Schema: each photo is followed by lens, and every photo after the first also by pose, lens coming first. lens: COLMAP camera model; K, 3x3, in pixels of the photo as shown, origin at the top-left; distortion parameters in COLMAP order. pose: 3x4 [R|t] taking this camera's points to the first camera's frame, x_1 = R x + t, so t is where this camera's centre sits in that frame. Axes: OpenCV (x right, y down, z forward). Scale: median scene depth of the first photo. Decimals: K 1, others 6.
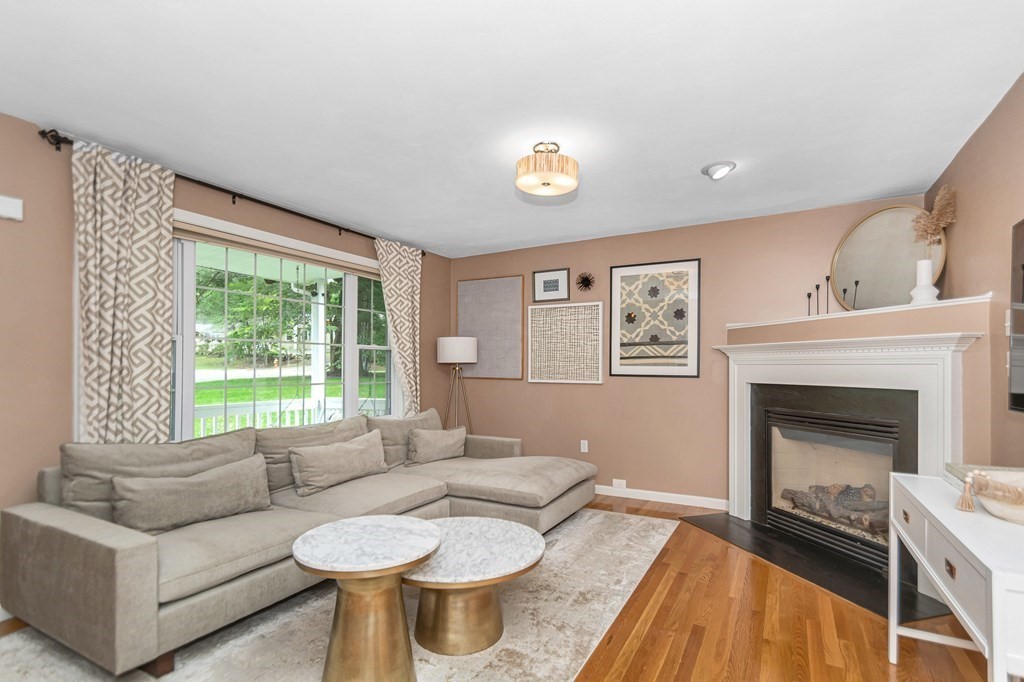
lens RADIAL K [[479.1, 0, 532.5], [0, 479.1, 364.3], [0, 0, 1]] dist [0.004183, -0.000443]
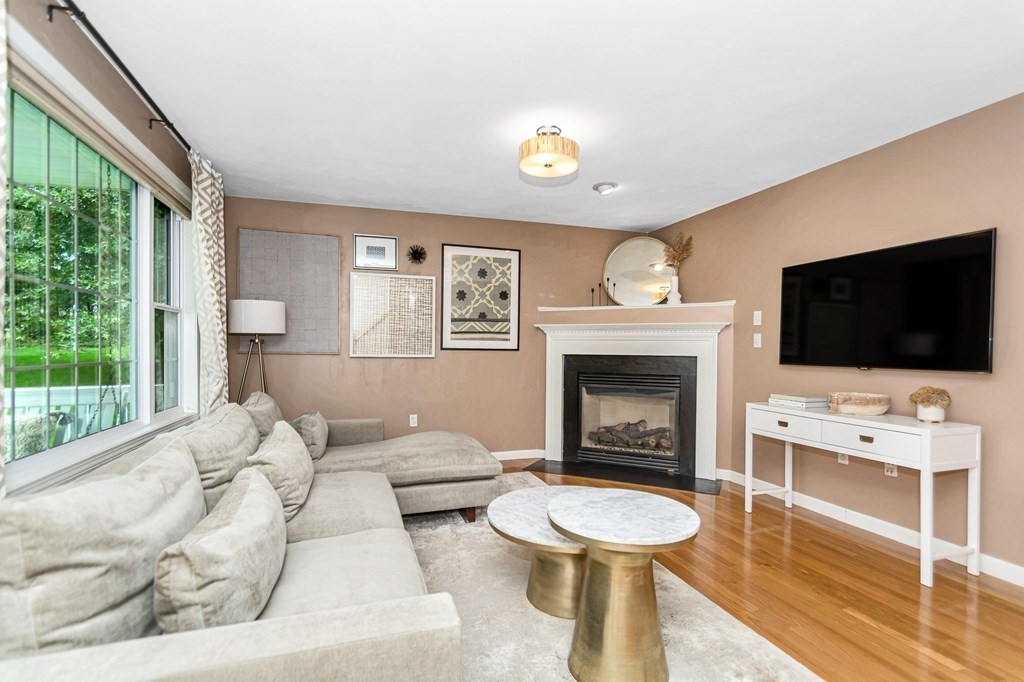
lens RADIAL K [[461.8, 0, 509.4], [0, 461.8, 353.2], [0, 0, 1]] dist [0.001233, 0.000101]
pose [[0.702284, -0.006269, 0.711869, -0.464509], [-0.010662, 0.999756, 0.019322, 0.011653], [-0.711817, -0.021160, 0.702046, 0.206172]]
